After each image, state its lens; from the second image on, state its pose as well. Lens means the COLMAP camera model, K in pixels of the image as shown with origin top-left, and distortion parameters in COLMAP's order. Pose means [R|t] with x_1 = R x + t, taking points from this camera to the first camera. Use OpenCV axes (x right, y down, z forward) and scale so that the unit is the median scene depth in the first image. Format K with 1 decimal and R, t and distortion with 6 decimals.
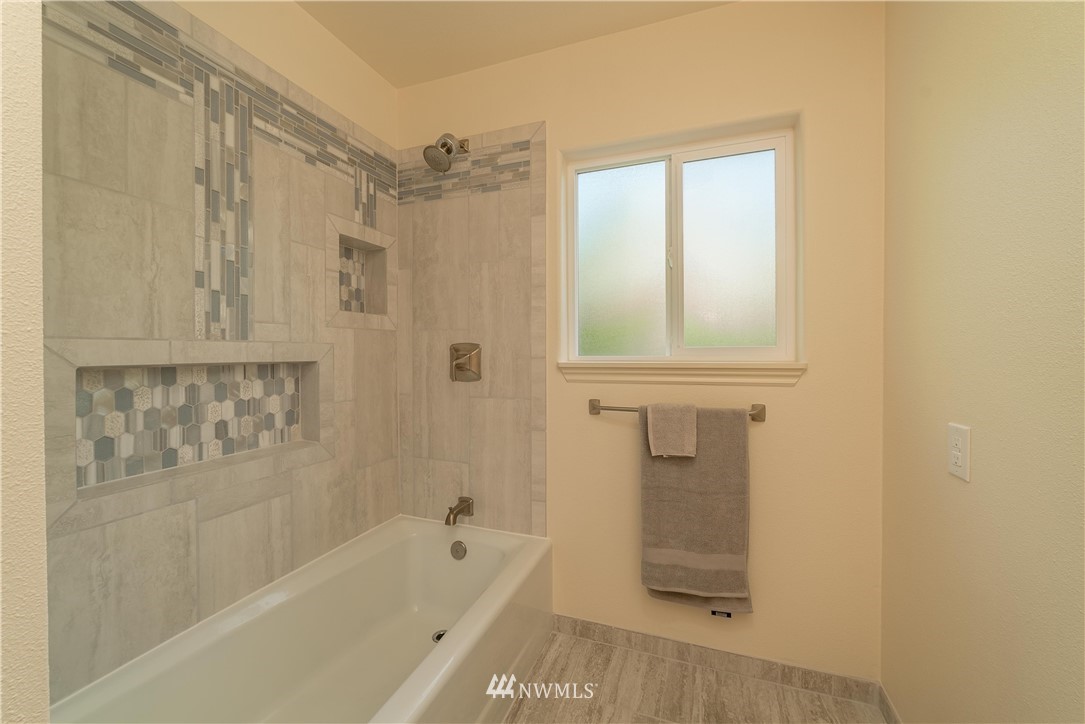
lens RADIAL K [[421.2, 0, 544.2], [0, 421.2, 358.0], [0, 0, 1]] dist [-0.003011, -0.000102]
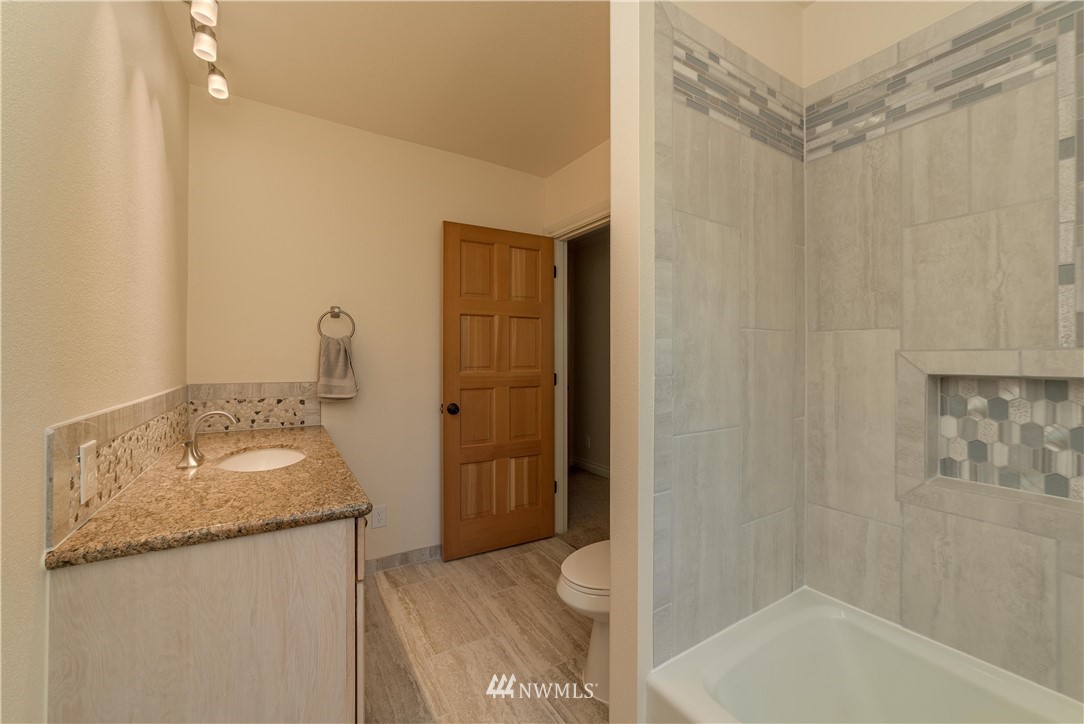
lens RADIAL K [[420.8, 0, 543.5], [0, 420.8, 356.6], [0, 0, 1]] dist [-0.003011, -0.000102]
pose [[-0.618178, 0.000442, -0.786038, 0.476762], [-0.011217, 0.999893, 0.009384, -0.024931], [0.785958, 0.014618, -0.618106, 0.754725]]
